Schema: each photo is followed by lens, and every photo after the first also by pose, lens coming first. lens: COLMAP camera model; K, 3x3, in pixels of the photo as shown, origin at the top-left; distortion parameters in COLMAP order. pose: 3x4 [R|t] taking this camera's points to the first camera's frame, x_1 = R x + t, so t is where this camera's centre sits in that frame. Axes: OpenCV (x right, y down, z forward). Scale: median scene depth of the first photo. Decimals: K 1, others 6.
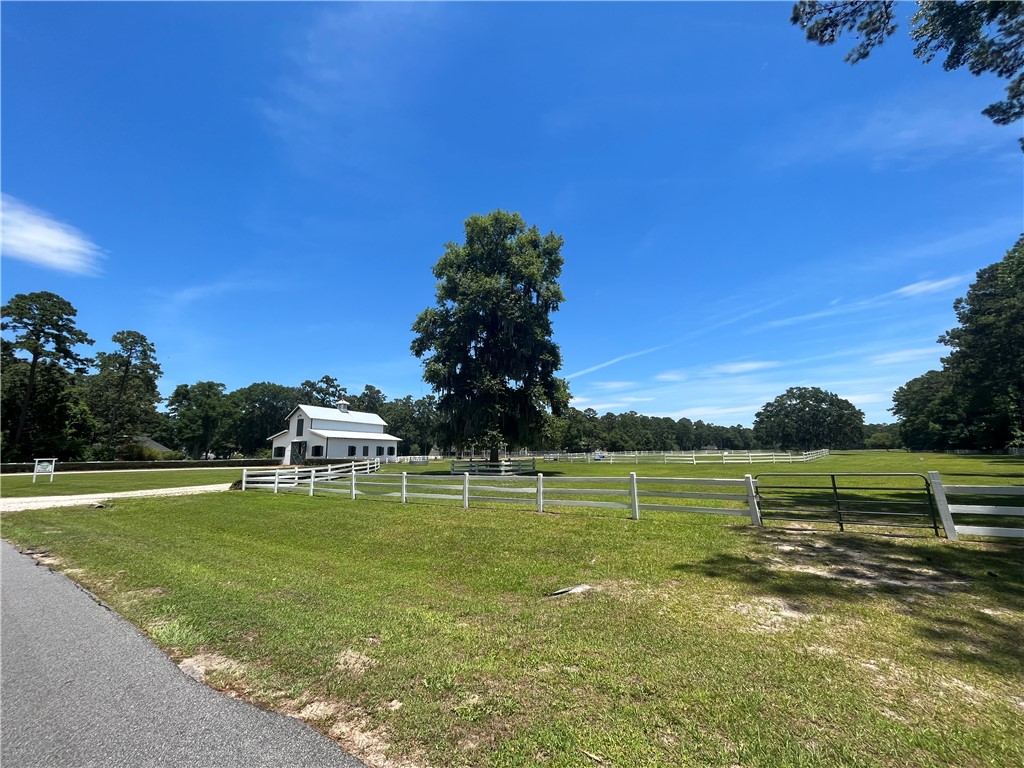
lens RADIAL K [[422.1, 0, 512.0], [0, 422.1, 384.0], [0, 0, 1]] dist [0.000017, 0.000094]
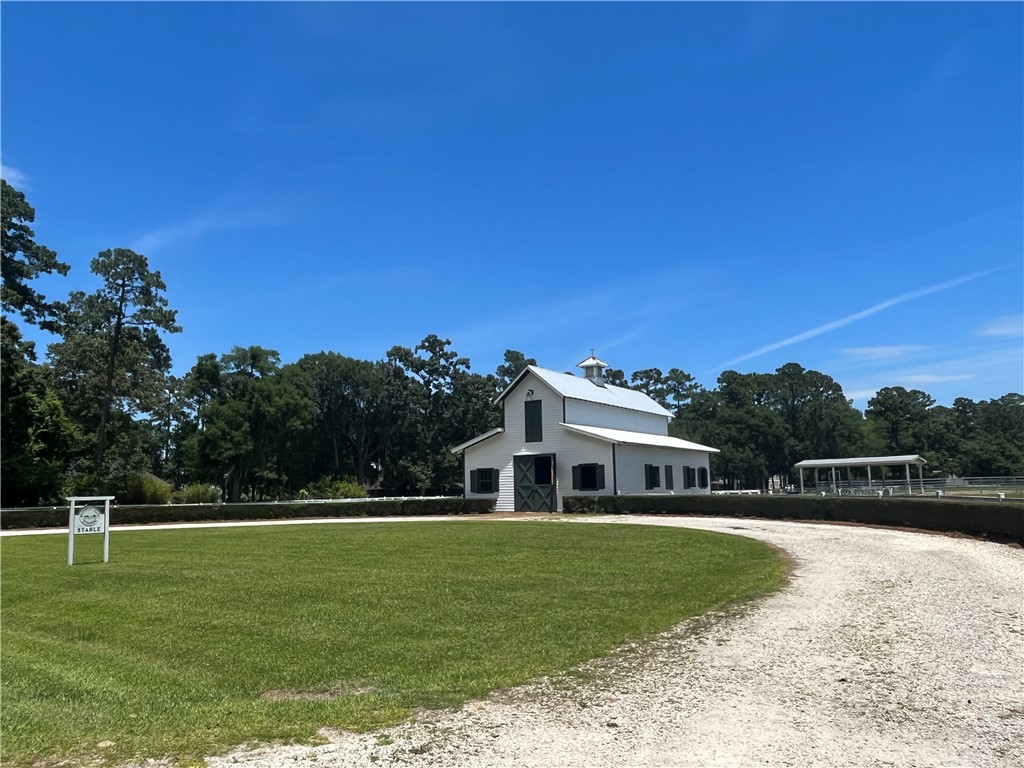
lens RADIAL K [[780.5, 0, 512.0], [0, 780.5, 384.0], [0, 0, 1]] dist [0.001876, 0.003026]
pose [[0.976881, -0.036980, -0.210560, -0.268242], [0.043094, 0.998770, 0.024524, 0.035179], [0.209394, -0.033031, 0.977273, 0.186761]]
